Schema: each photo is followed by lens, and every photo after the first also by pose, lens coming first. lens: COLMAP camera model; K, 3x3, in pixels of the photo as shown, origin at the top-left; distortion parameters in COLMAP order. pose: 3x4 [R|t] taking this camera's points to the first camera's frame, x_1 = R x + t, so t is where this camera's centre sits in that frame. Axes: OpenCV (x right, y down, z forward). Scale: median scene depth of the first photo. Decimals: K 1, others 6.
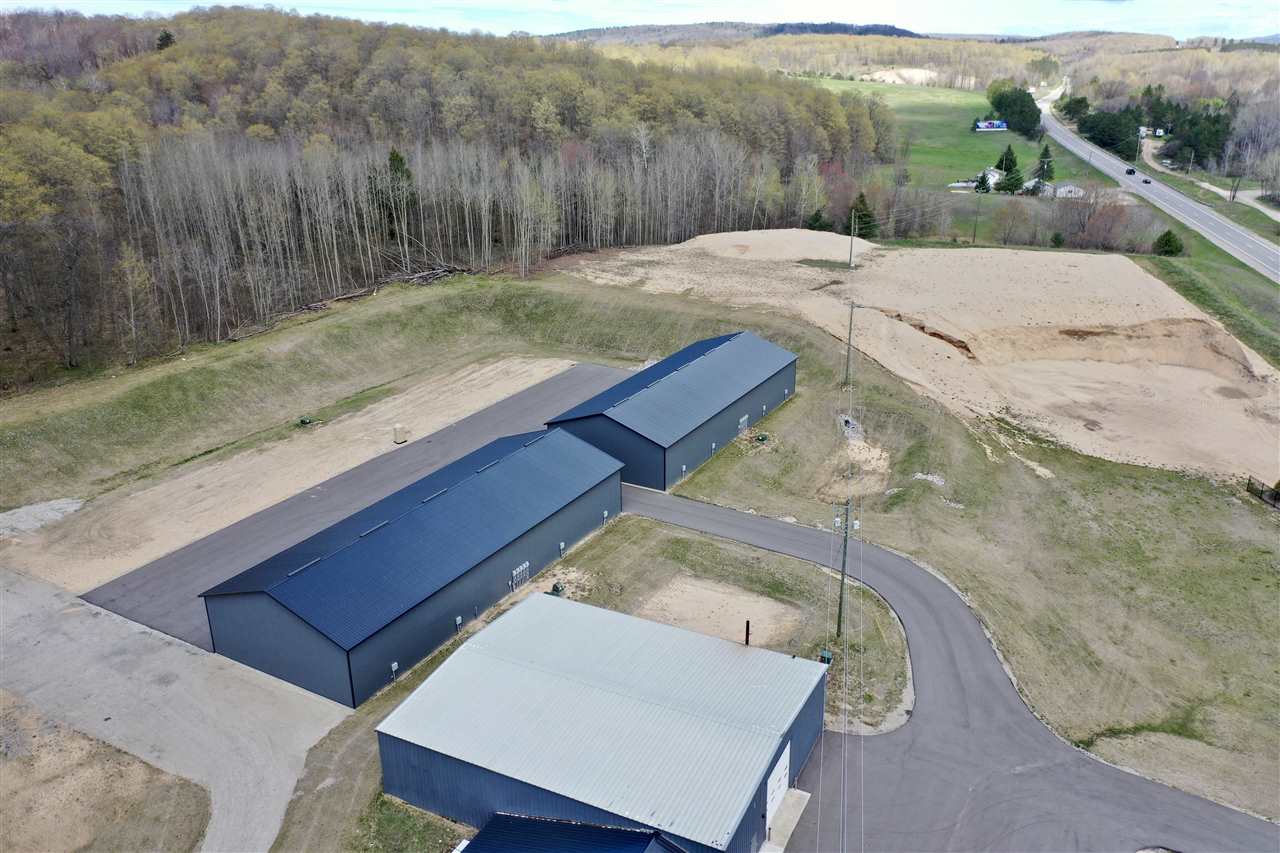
lens RADIAL K [[1007.7, 0, 637.1], [0, 1007.7, 429.0], [0, 0, 1]] dist [-0.000034, -0.001681]
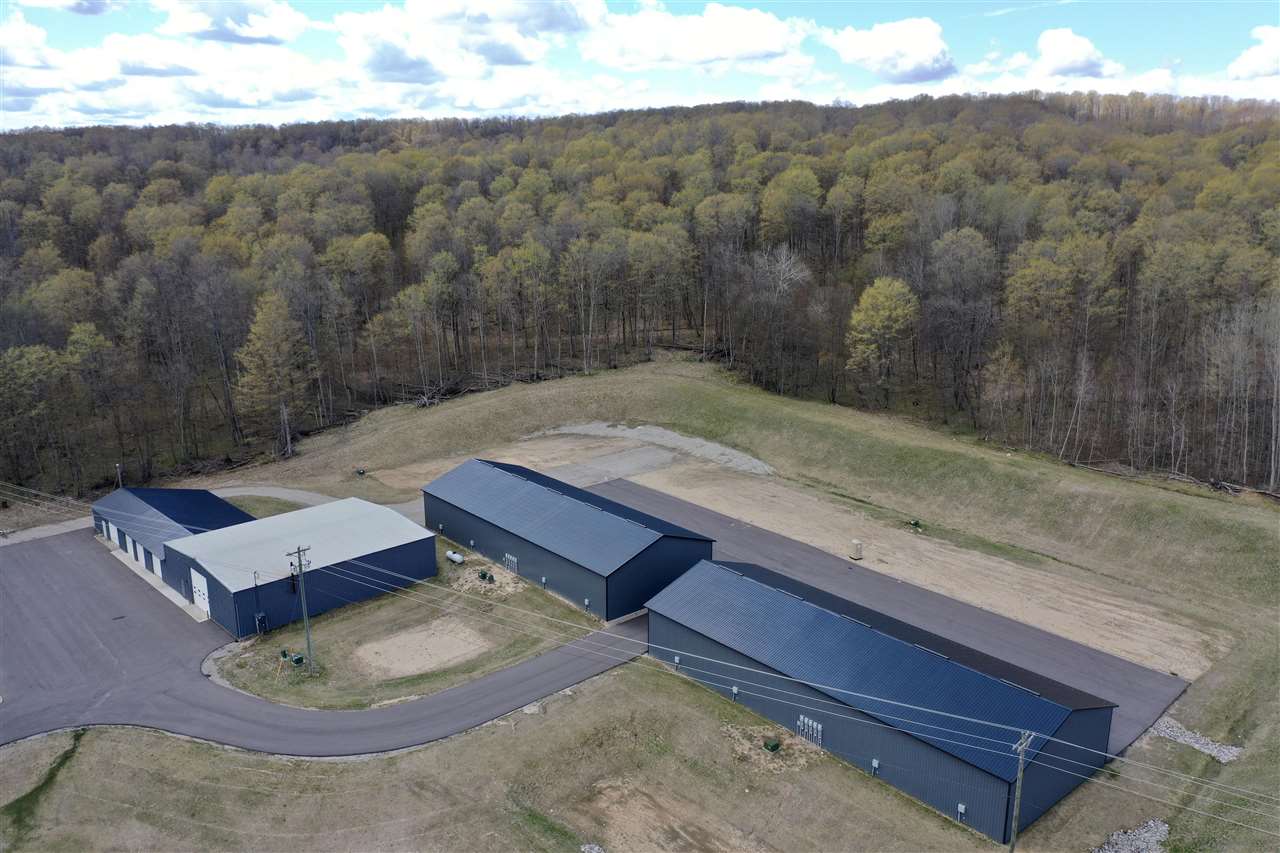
lens RADIAL K [[1008.2, 0, 636.2], [0, 1008.2, 427.5], [0, 0, 1]] dist [-0.000062, -0.000357]
pose [[-0.334642, 0.245051, -0.909926, 0.609570], [-0.327434, 0.875195, 0.356118, -0.329364], [0.883630, 0.417113, -0.212639, 0.836457]]
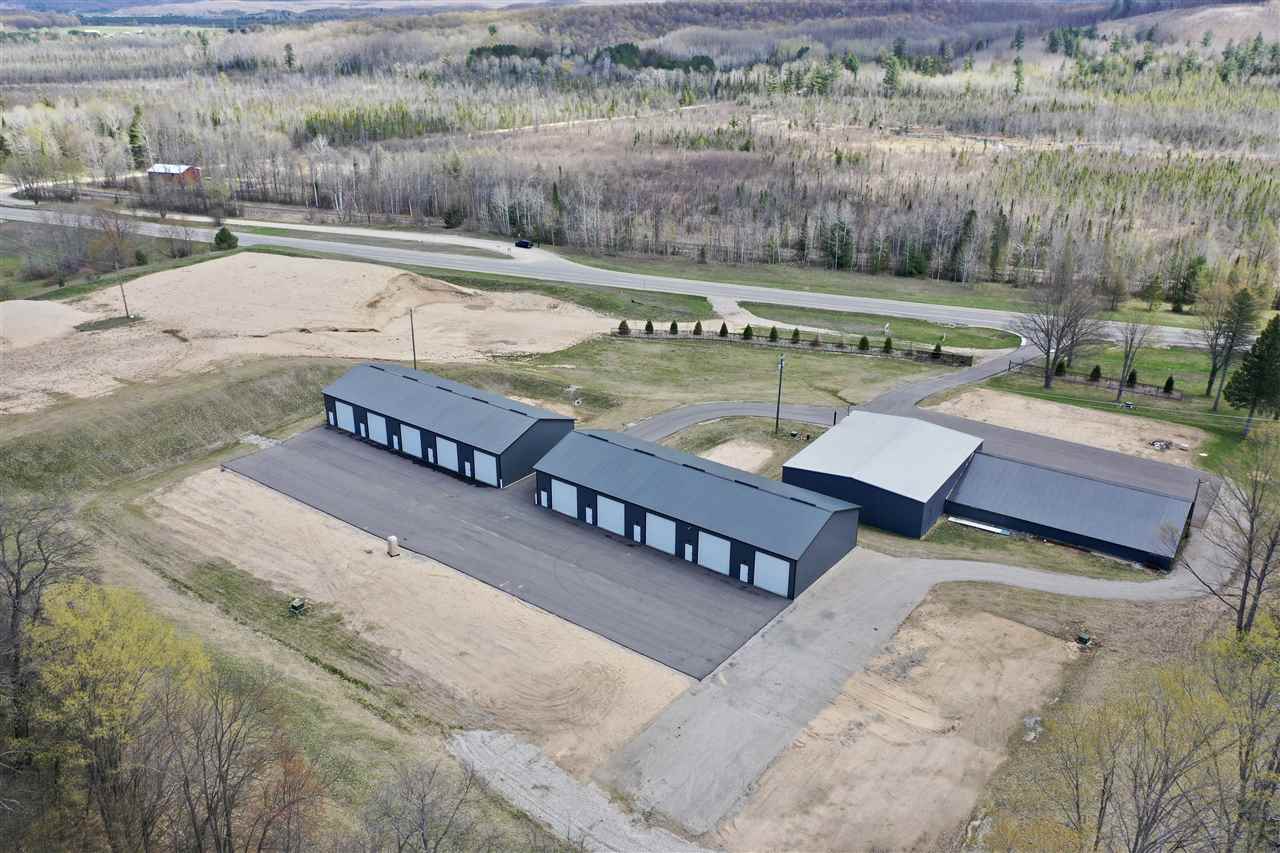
lens RADIAL K [[1008.2, 0, 636.2], [0, 1008.2, 427.5], [0, 0, 1]] dist [-0.000062, -0.000357]
pose [[0.133681, -0.367831, 0.920233, -0.905991], [0.344881, 0.887793, 0.304764, -0.266905], [-0.929078, 0.276630, 0.245539, 0.444770]]
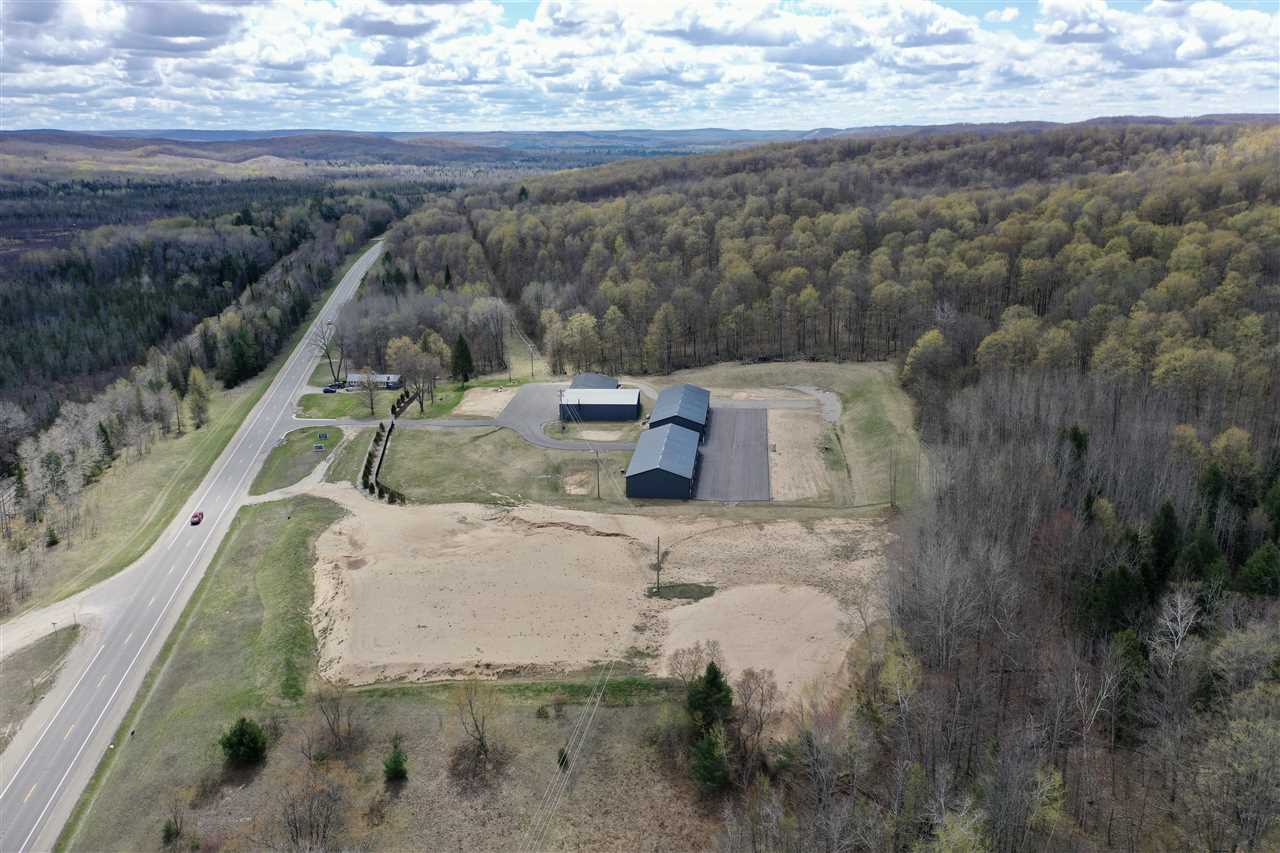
lens RADIAL K [[1008.2, 0, 636.2], [0, 1008.2, 427.5], [0, 0, 1]] dist [-0.000062, -0.000357]
pose [[-0.917544, 0.129984, -0.375788, 0.755731], [-0.120388, 0.809896, 0.574086, -1.099763], [0.378972, 0.571989, -0.727467, 2.141175]]
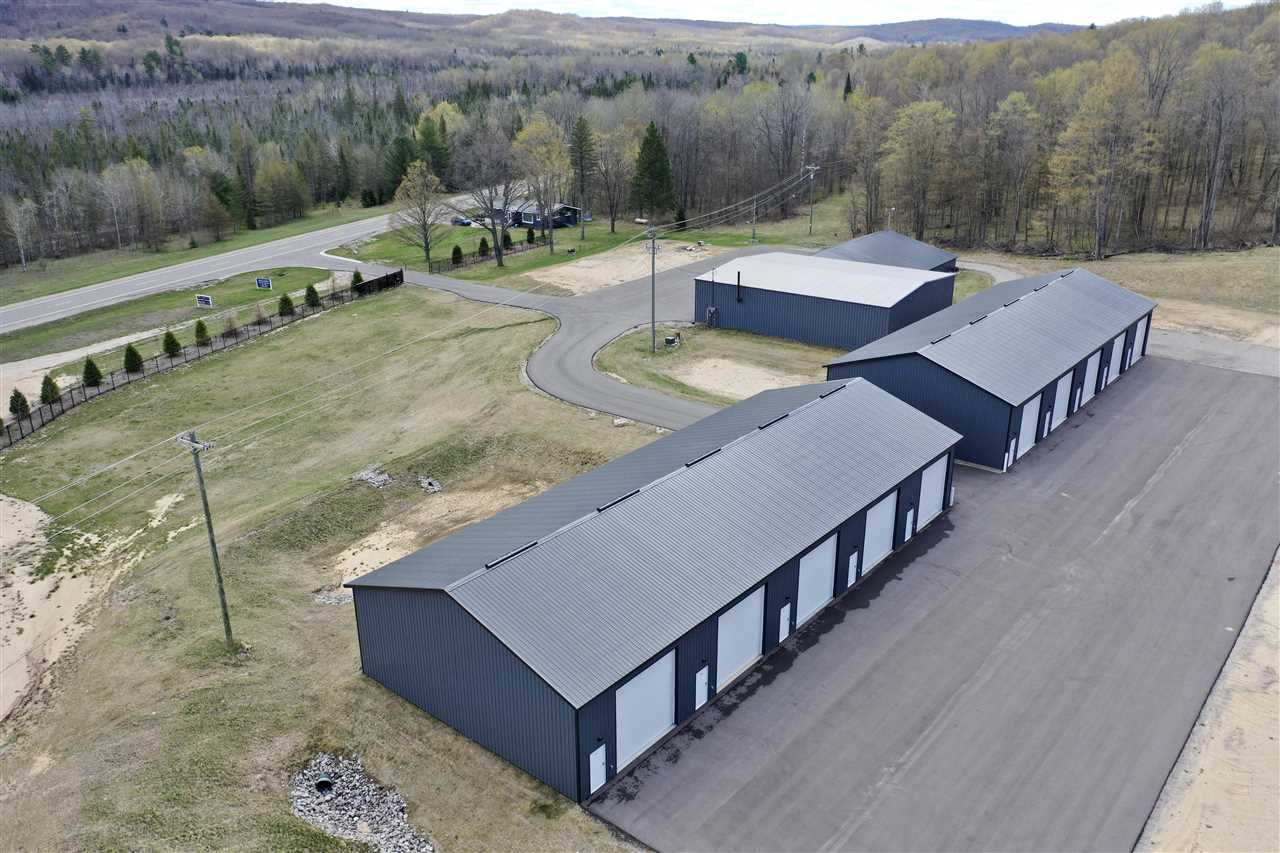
lens RADIAL K [[1008.2, 0, 636.2], [0, 1008.2, 427.5], [0, 0, 1]] dist [-0.000062, -0.000357]
pose [[-0.985477, -0.042996, 0.164277, -0.000100], [0.076539, 0.751105, 0.655731, -0.331252], [-0.151583, 0.658781, -0.736905, 1.169461]]
